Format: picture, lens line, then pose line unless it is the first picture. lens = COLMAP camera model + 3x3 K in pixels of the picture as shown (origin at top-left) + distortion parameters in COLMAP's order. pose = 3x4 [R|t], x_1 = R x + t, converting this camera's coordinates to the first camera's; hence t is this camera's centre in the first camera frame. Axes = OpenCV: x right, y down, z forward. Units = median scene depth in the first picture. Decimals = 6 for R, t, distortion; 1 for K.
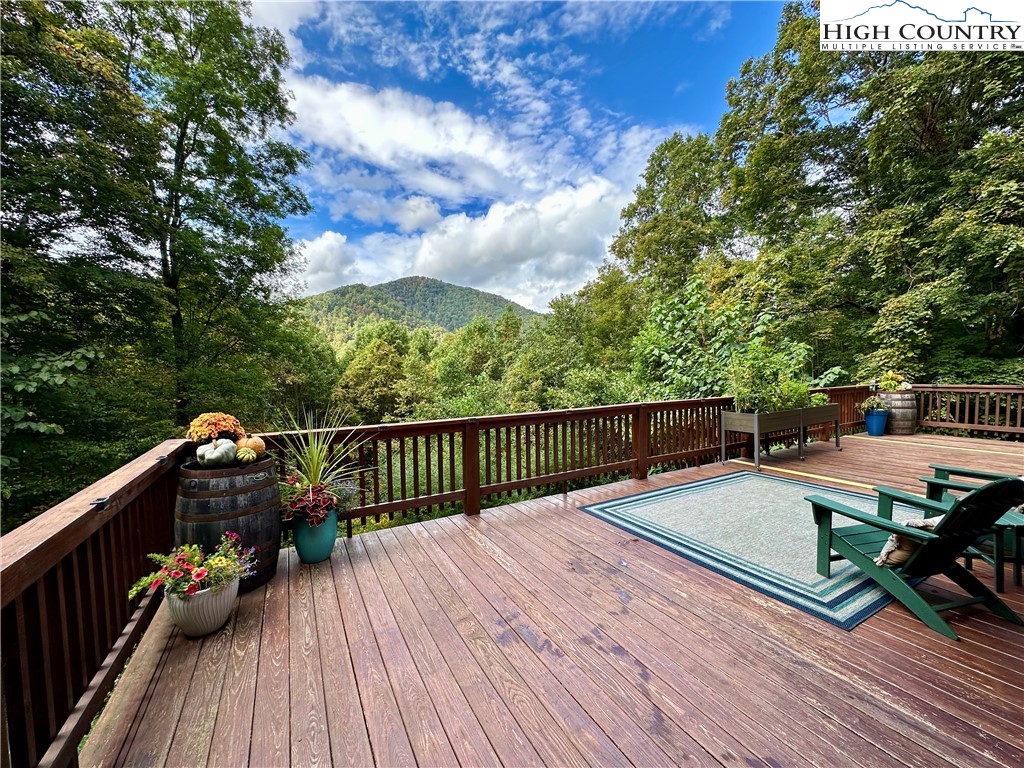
lens RADIAL K [[409.6, 0, 511.3], [0, 409.6, 384.0], [0, 0, 1]] dist [-0.003145, 0.000998]
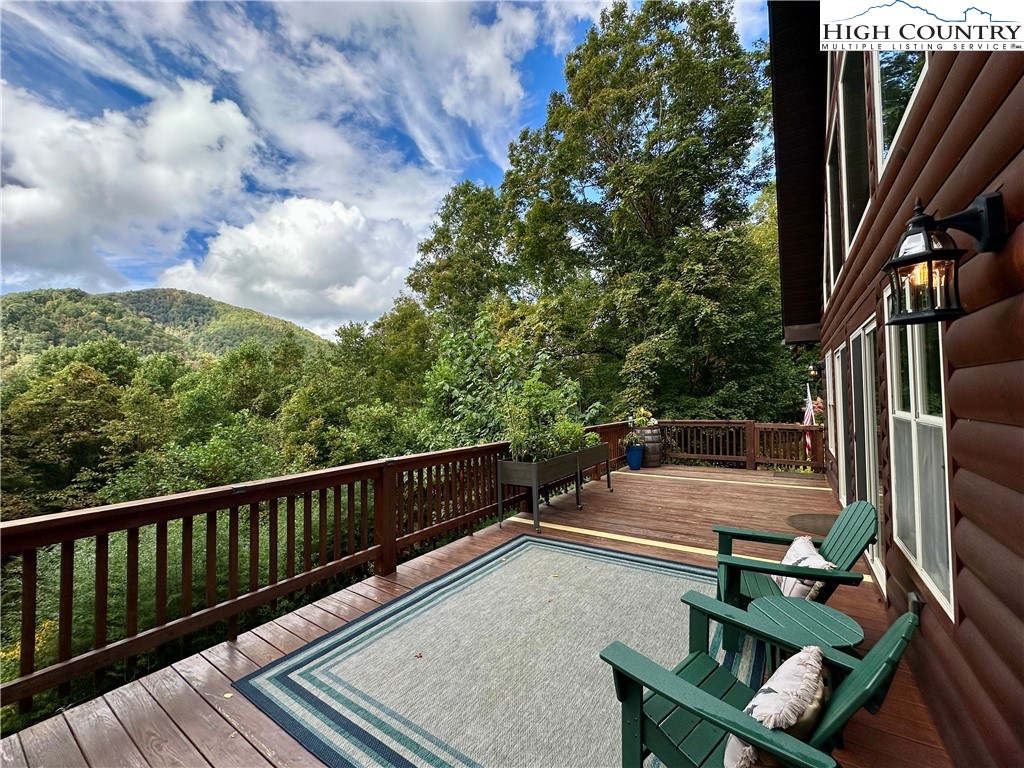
lens RADIAL K [[409.6, 0, 511.8], [0, 409.6, 384.2], [0, 0, 1]] dist [-0.003145, 0.000998]
pose [[0.890919, 0.020145, 0.453715, 0.059353], [0.018114, 0.996645, -0.079819, -0.006675], [-0.453801, 0.079331, 0.887565, 0.090014]]
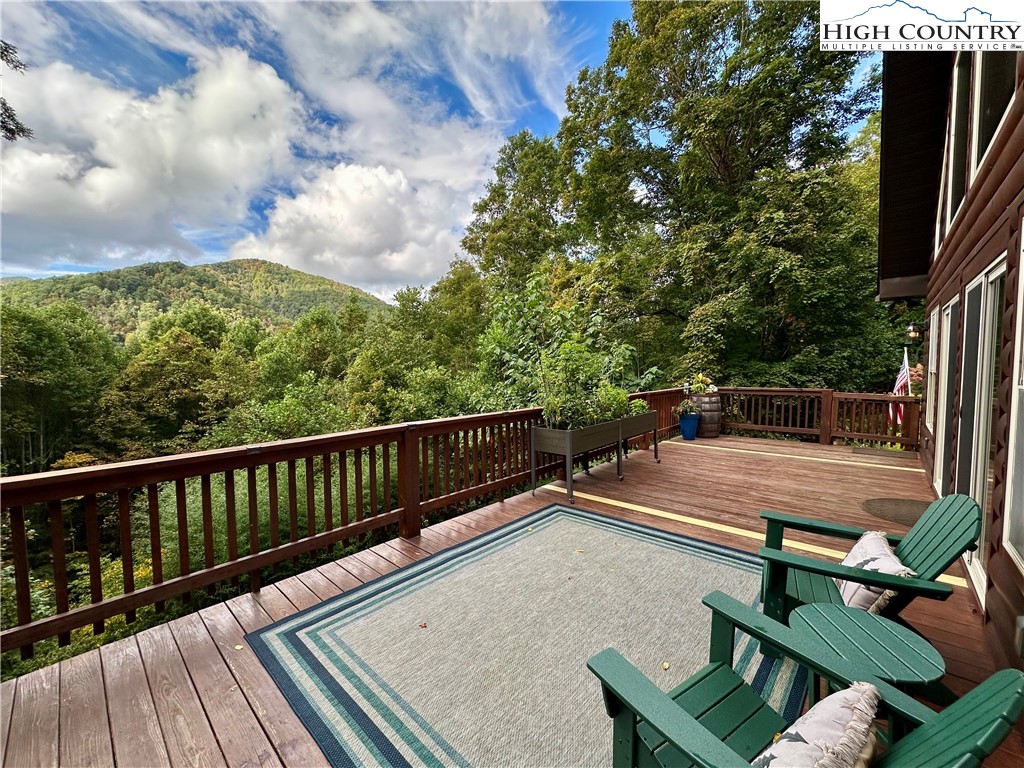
lens RADIAL K [[409.6, 0, 511.5], [0, 409.6, 384.2], [0, 0, 1]] dist [-0.003145, 0.000998]
pose [[0.946282, -0.006155, 0.323283, 0.081139], [0.004415, 0.999972, 0.006114, -0.006818], [-0.323312, -0.004358, 0.946282, 0.098362]]
